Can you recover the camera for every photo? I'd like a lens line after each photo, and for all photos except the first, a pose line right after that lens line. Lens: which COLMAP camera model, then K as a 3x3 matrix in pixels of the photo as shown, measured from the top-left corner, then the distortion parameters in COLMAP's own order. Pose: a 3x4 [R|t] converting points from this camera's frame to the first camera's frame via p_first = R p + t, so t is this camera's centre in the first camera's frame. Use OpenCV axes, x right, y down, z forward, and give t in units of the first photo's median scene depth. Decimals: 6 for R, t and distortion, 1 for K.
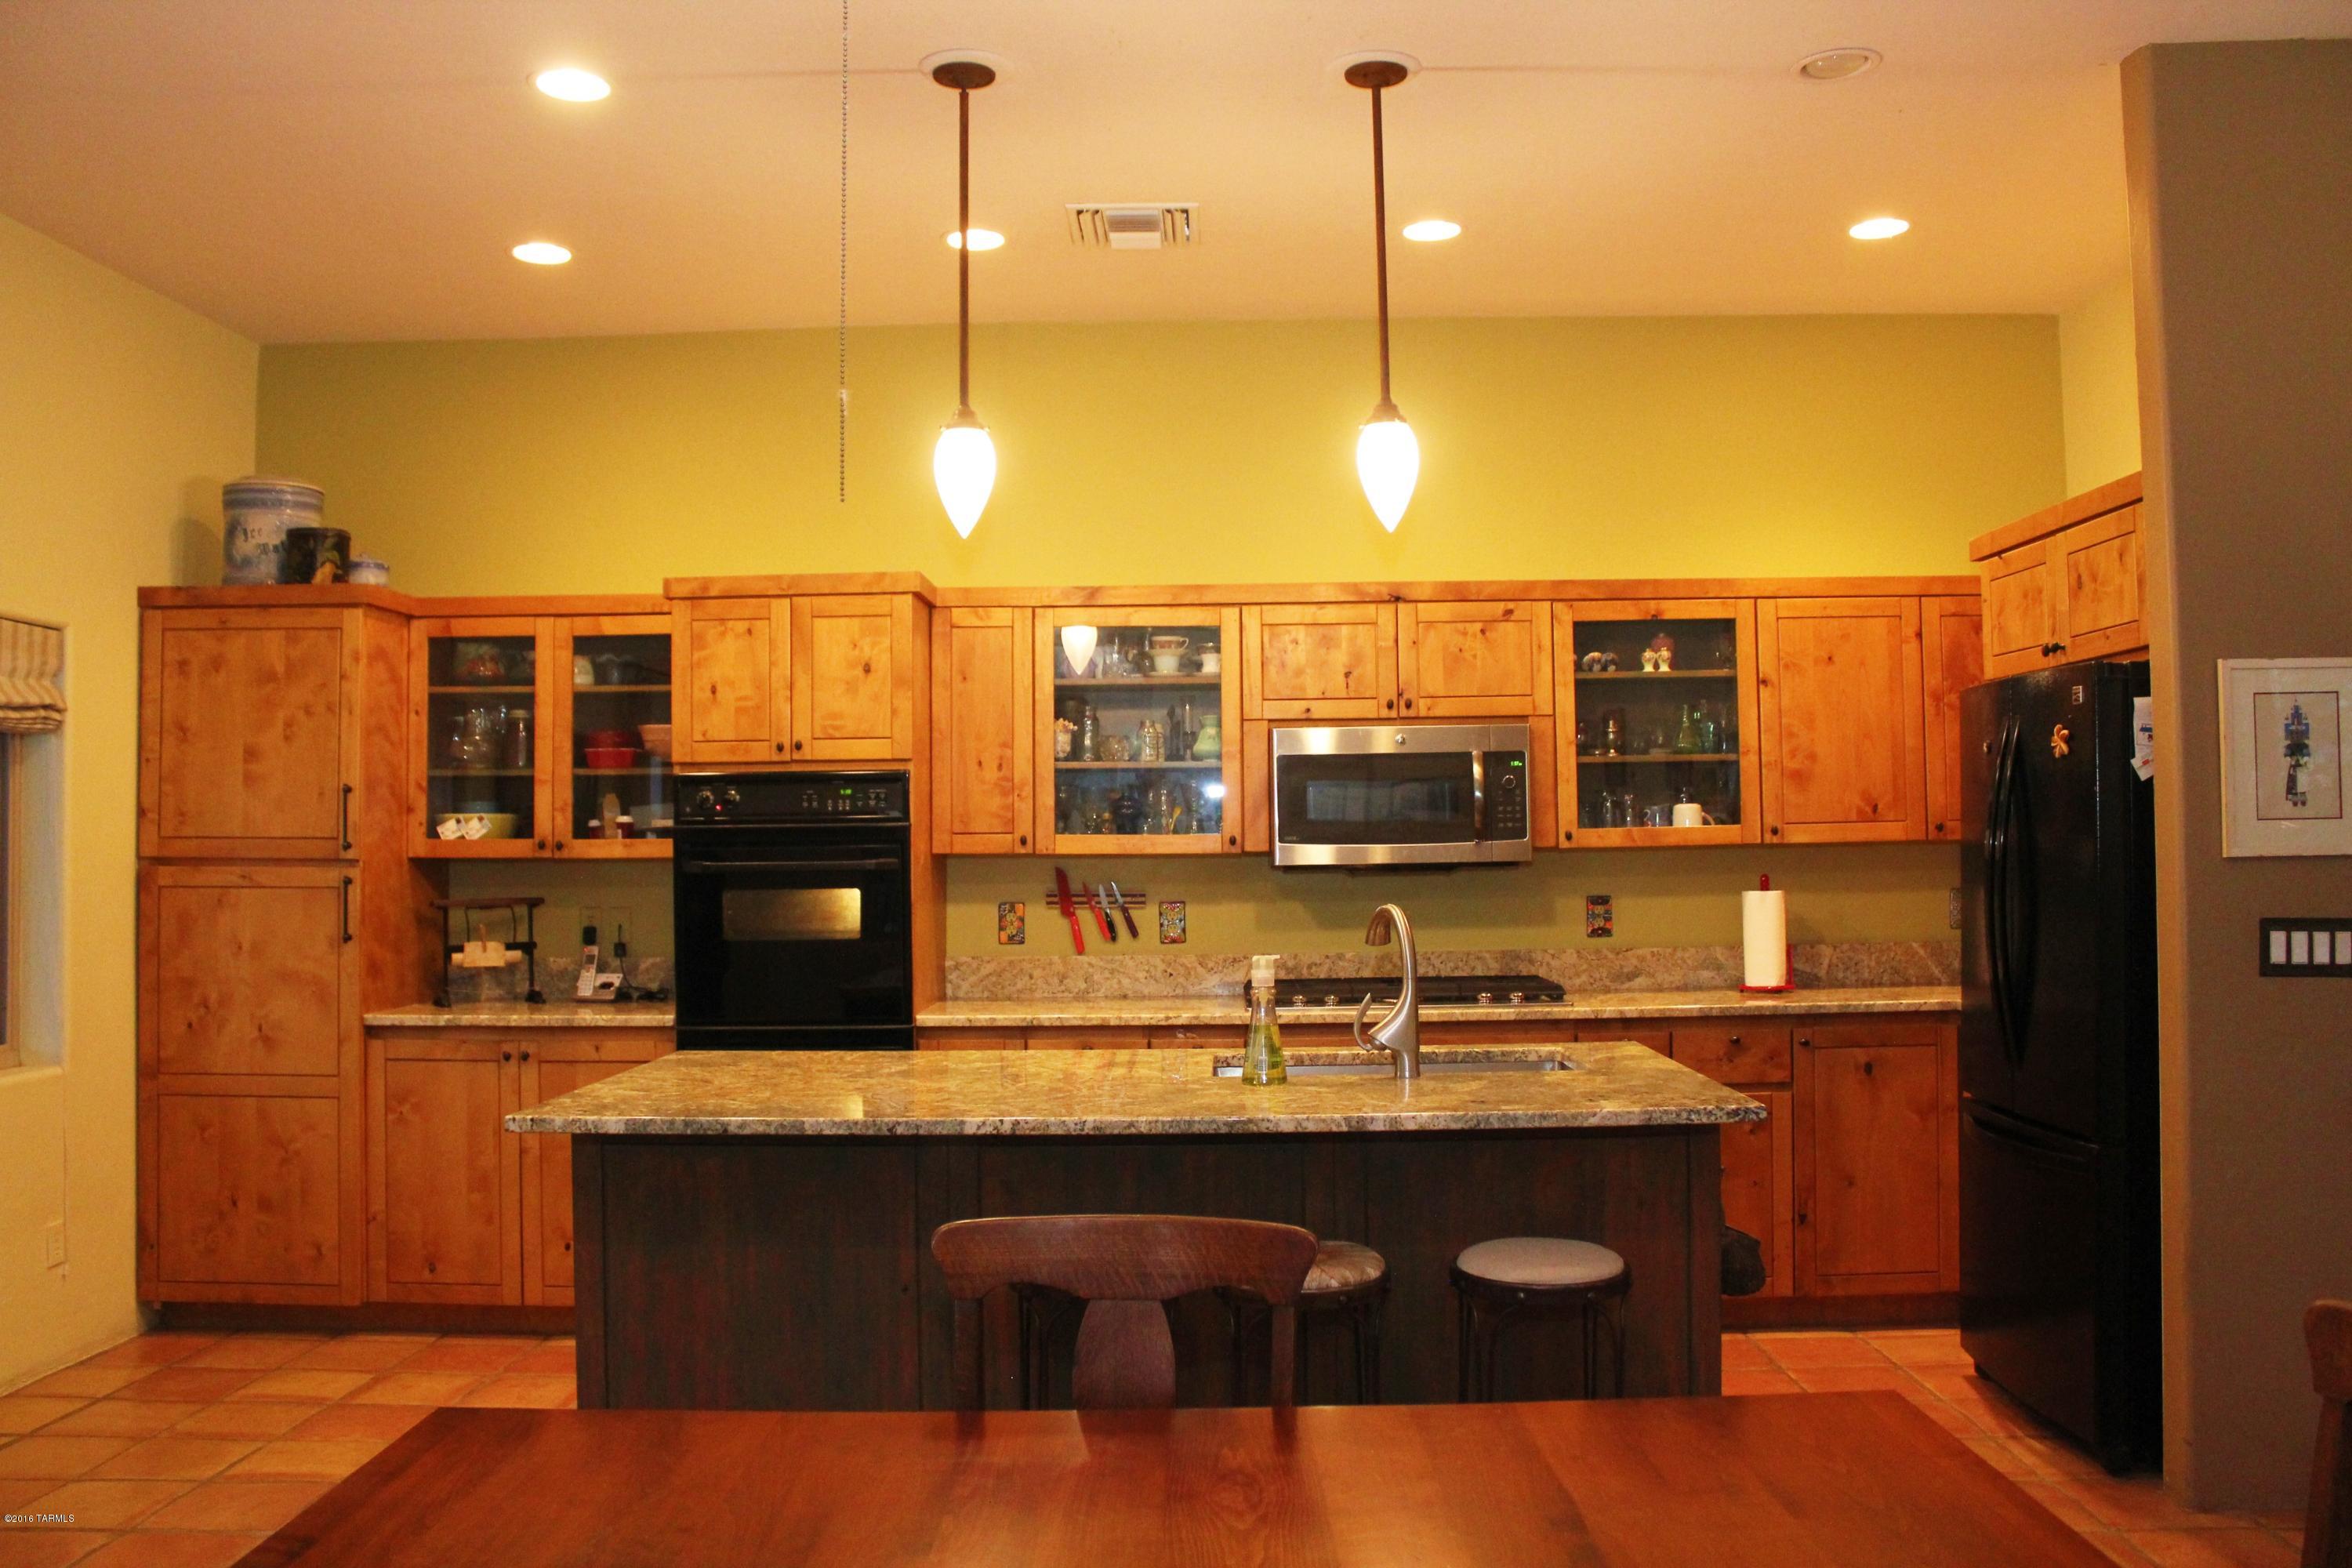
lens RADIAL K [[1947.9, 0, 1184.1], [0, 1947.9, 770.8], [0, 0, 1]] dist [-0.139223, 0.079636]
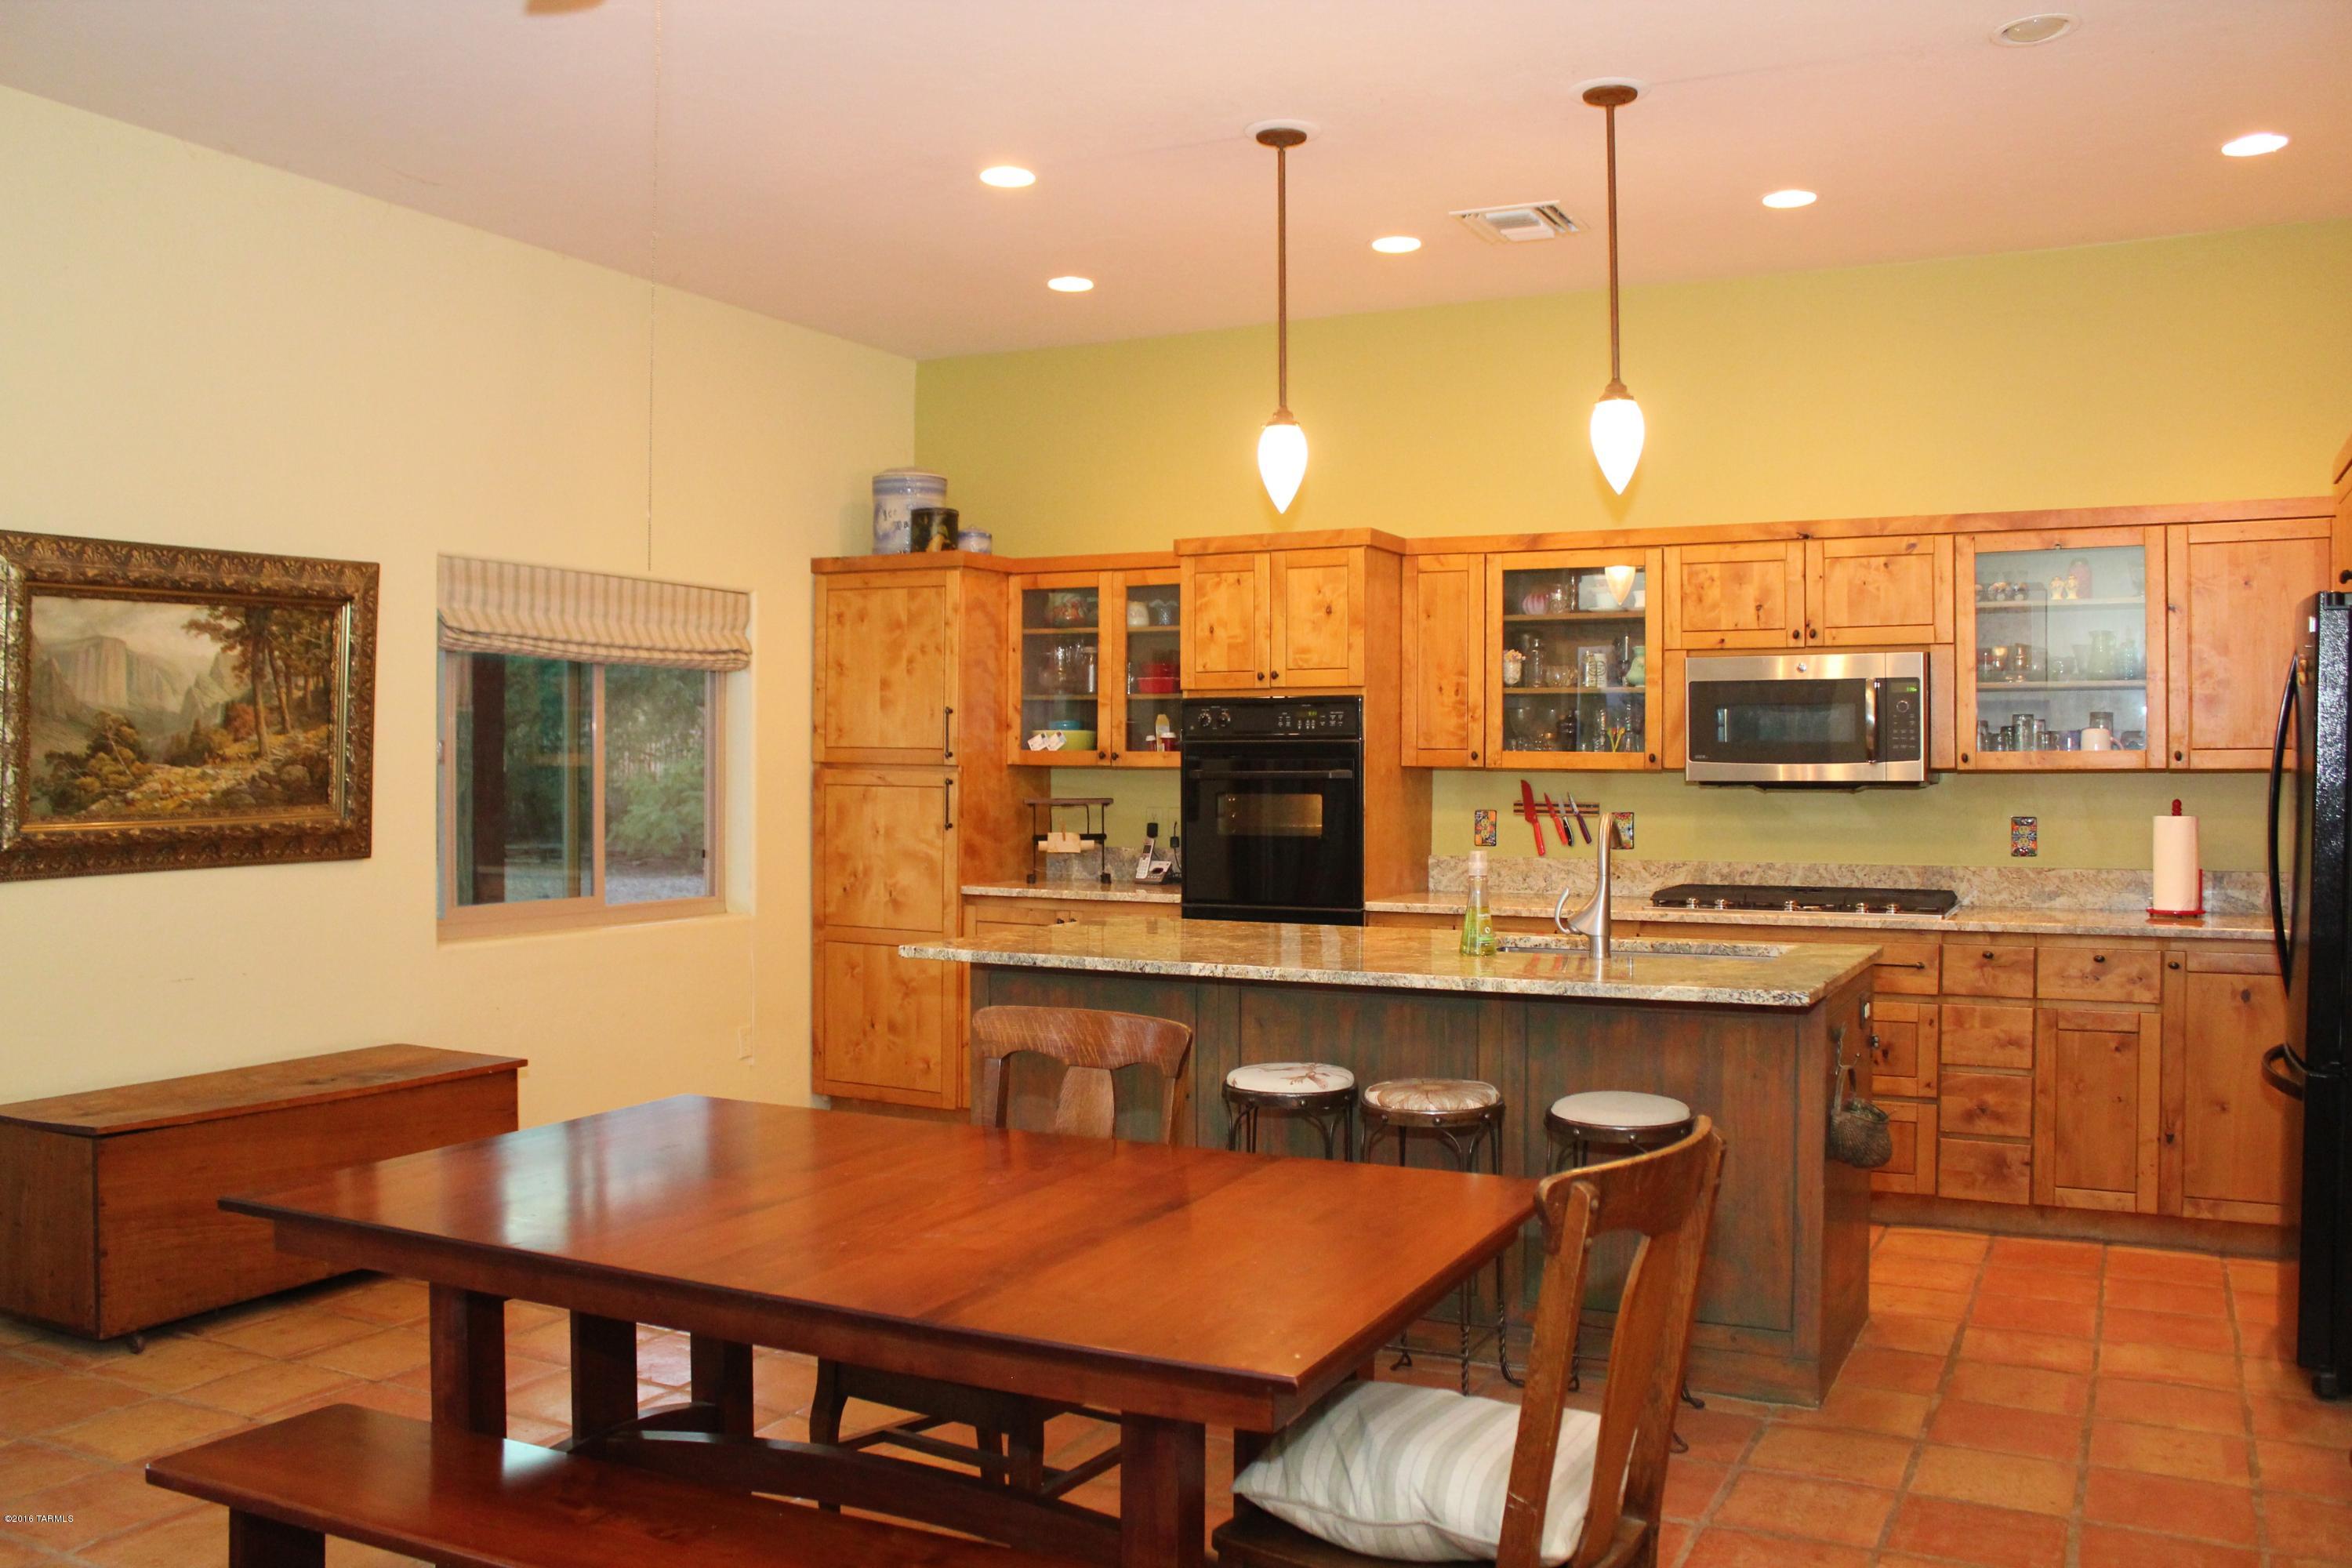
lens RADIAL K [[1947.9, 0, 1175.4], [0, 1947.9, 778.5], [0, 0, 1]] dist [-0.139223, 0.079636]
pose [[0.898446, 0.017045, -0.438753, 0.267880], [0.004053, 0.998882, 0.047105, -0.005865], [0.439065, -0.044099, 0.897372, -0.114964]]
